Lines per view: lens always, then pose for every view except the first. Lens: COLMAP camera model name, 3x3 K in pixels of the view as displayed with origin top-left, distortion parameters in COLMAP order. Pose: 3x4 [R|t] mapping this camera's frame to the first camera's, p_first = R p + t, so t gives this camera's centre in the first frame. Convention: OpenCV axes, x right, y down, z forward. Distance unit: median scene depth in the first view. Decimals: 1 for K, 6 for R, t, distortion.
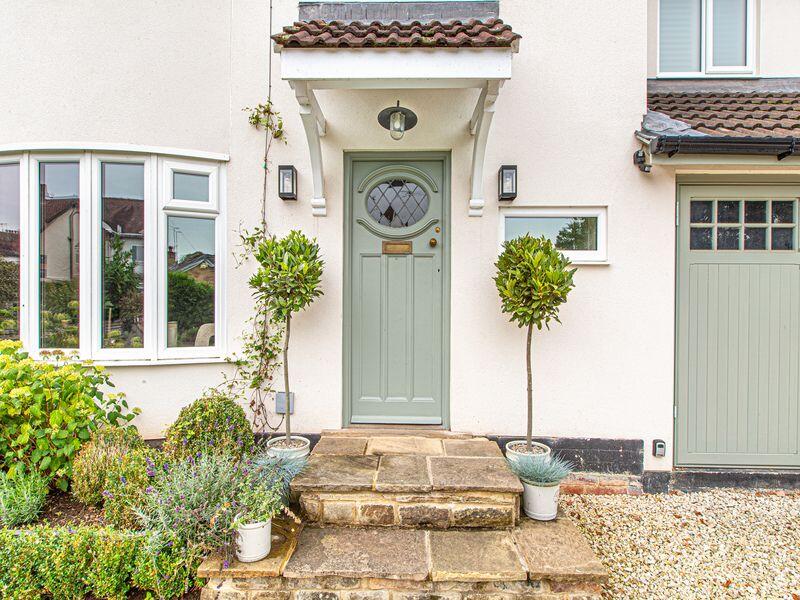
lens RADIAL K [[461.0, 0, 399.4], [0, 461.0, 306.9], [0, 0, 1]] dist [-0.003928, 0.000078]
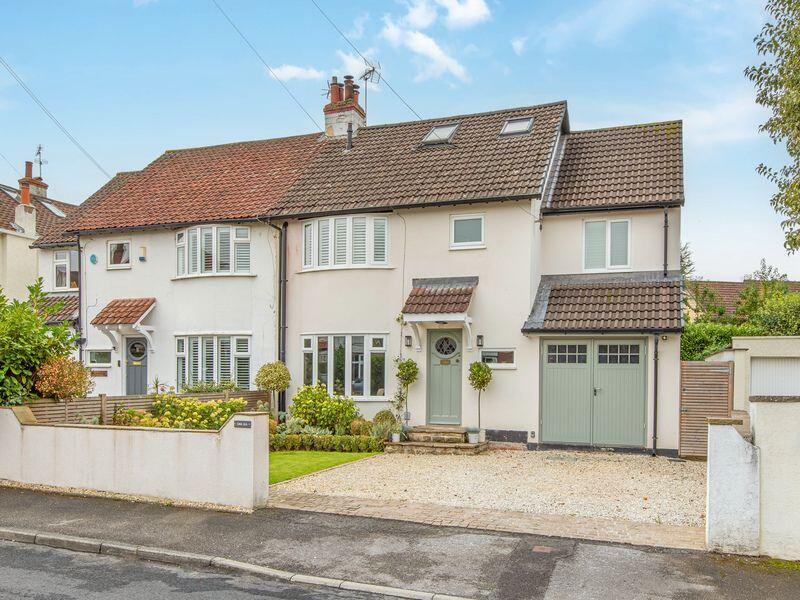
lens RADIAL K [[664.5, 0, 401.4], [0, 664.5, 300.3], [0, 0, 1]] dist [-0.009784, -0.000629]
pose [[0.950802, -0.029531, -0.308389, 1.069308], [-0.004843, 0.993908, -0.110108, -0.058020], [0.309762, 0.106185, 0.944866, -3.163355]]
